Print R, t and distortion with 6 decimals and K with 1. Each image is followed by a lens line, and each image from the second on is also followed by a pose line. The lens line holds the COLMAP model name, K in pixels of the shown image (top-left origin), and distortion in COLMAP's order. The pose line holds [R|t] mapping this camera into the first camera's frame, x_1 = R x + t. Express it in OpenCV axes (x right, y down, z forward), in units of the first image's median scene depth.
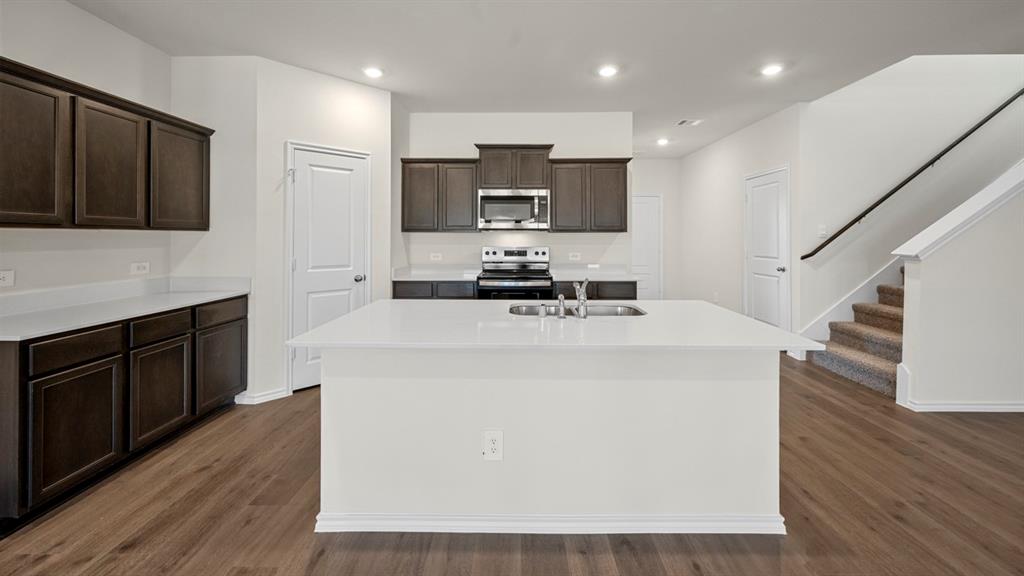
lens RADIAL K [[402.4, 0, 516.5], [0, 402.4, 235.2], [0, 0, 1]] dist [-0.000715, 0.000298]
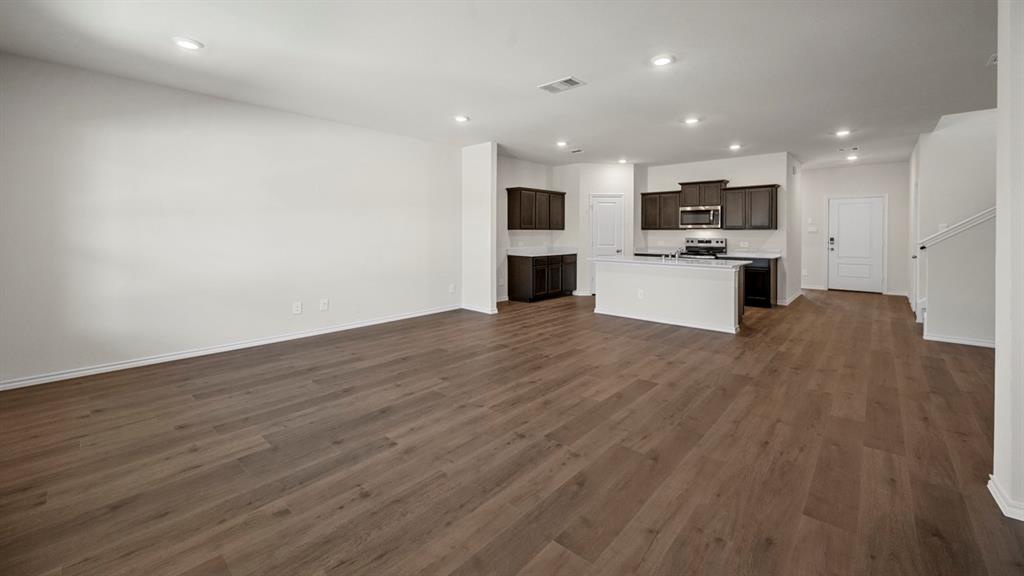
lens RADIAL K [[402.4, 0, 513.0], [0, 402.4, 236.1], [0, 0, 1]] dist [-0.000715, 0.000298]
pose [[0.747312, 0.007223, -0.664434, 0.601543], [0.001621, 0.999918, 0.012693, -0.004031], [0.664471, -0.010563, 0.747239, -0.972321]]
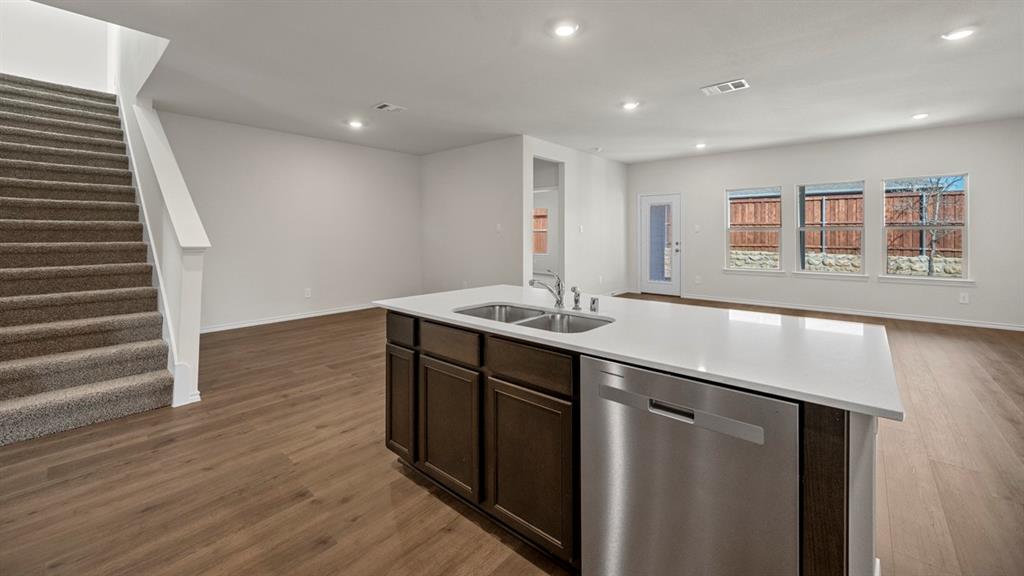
lens RADIAL K [[402.4, 0, 513.2], [0, 402.4, 234.5], [0, 0, 1]] dist [-0.000715, 0.000298]
pose [[-0.761954, 0.000291, 0.647631, -0.200623], [-0.001703, 0.999996, -0.002452, 0.013670], [-0.647629, -0.002971, -0.761950, 0.924981]]
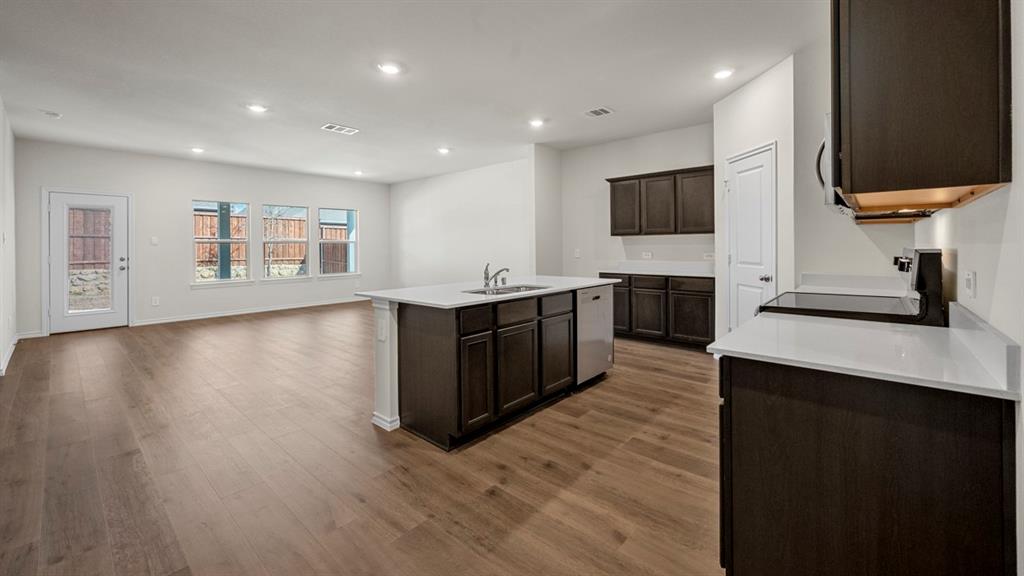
lens RADIAL K [[402.4, 0, 517.3], [0, 402.4, 245.0], [0, 0, 1]] dist [-0.000715, 0.000298]
pose [[-0.648674, 0.003239, -0.761060, 0.647109], [0.012538, 0.999901, -0.006431, 0.025700], [0.760963, -0.013714, -0.648650, 1.065520]]
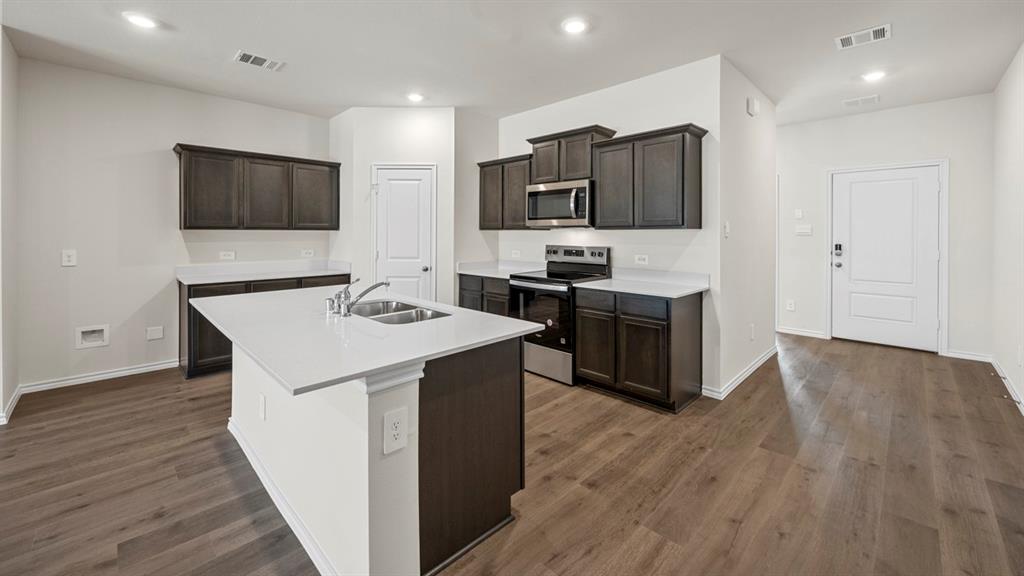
lens RADIAL K [[402.4, 0, 512.7], [0, 402.4, 235.6], [0, 0, 1]] dist [-0.000715, 0.000298]
pose [[0.717101, 0.004674, -0.696954, 0.582654], [0.001578, 0.999964, 0.008329, -0.001787], [0.696968, -0.007073, 0.717068, 0.287360]]
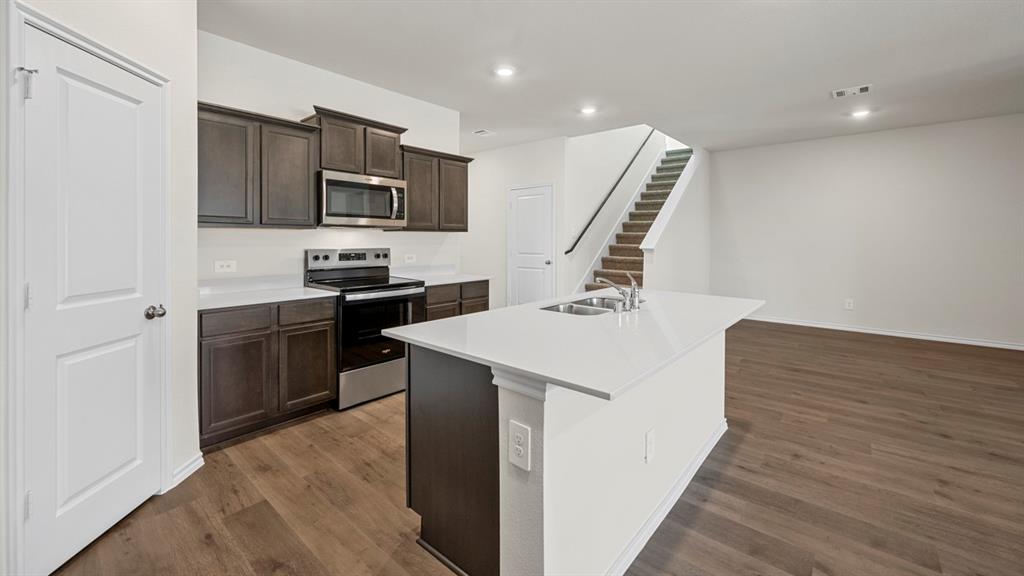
lens RADIAL K [[402.4, 0, 514.0], [0, 402.4, 245.9], [0, 0, 1]] dist [-0.000715, 0.000298]
pose [[0.644432, -0.011081, 0.764581, -0.445945], [-0.006455, 0.999781, 0.019930, 0.006670], [-0.764634, -0.017778, 0.644219, 0.275058]]
